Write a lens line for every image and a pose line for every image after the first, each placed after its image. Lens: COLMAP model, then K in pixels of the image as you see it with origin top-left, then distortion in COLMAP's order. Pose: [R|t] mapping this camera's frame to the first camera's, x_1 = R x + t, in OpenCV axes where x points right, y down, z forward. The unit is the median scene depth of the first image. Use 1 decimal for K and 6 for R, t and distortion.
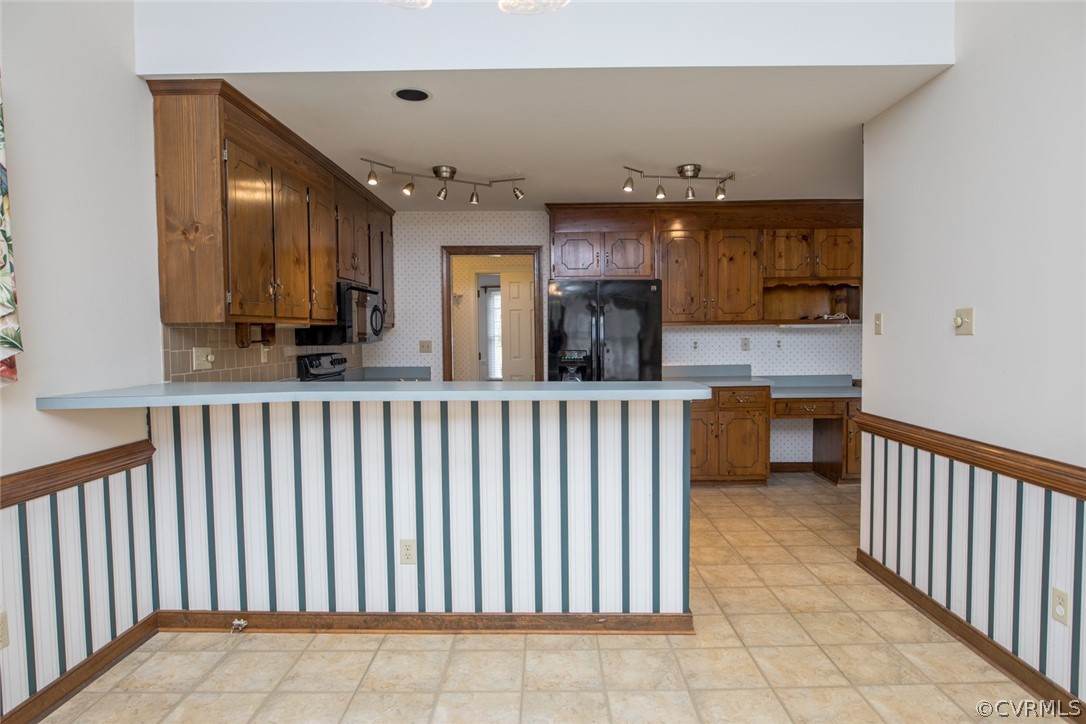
lens RADIAL K [[627.2, 0, 546.2], [0, 627.2, 359.9], [0, 0, 1]] dist [-0.022202, -0.000735]
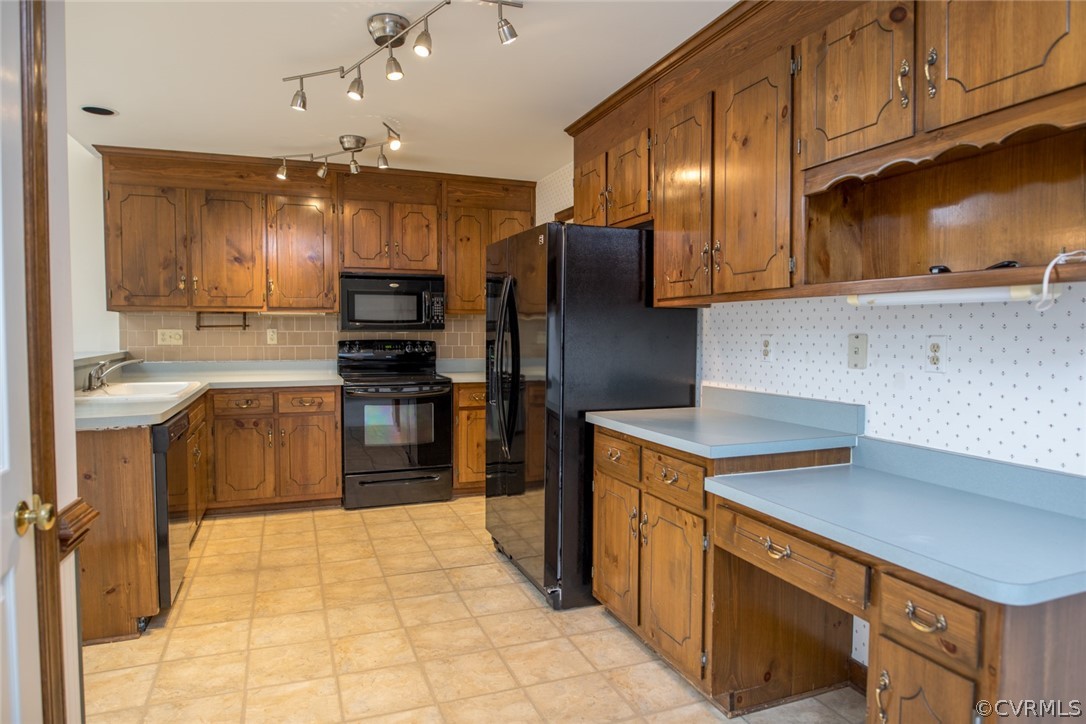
lens RADIAL K [[655.1, 0, 546.9], [0, 655.1, 360.4], [0, 0, 1]] dist [-0.024360, -0.002041]
pose [[0.373346, 0.053482, -0.926149, 0.655323], [-0.045891, 0.998179, 0.039142, -0.027553], [0.926556, 0.027889, 0.375121, 0.719512]]
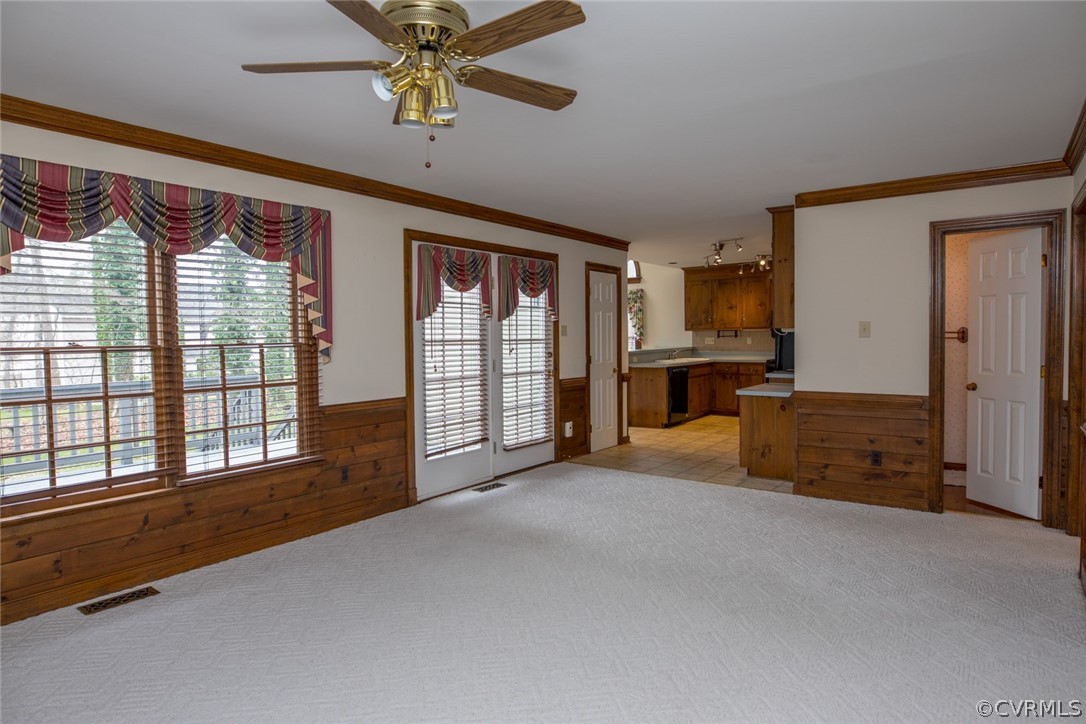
lens RADIAL K [[627.2, 0, 546.2], [0, 627.2, 359.9], [0, 0, 1]] dist [-0.022202, -0.000735]
pose [[-0.575754, 0.050676, -0.816051, 1.566620], [-0.015388, 0.997229, 0.072784, -0.076459], [0.817478, 0.054462, -0.573379, 1.282986]]
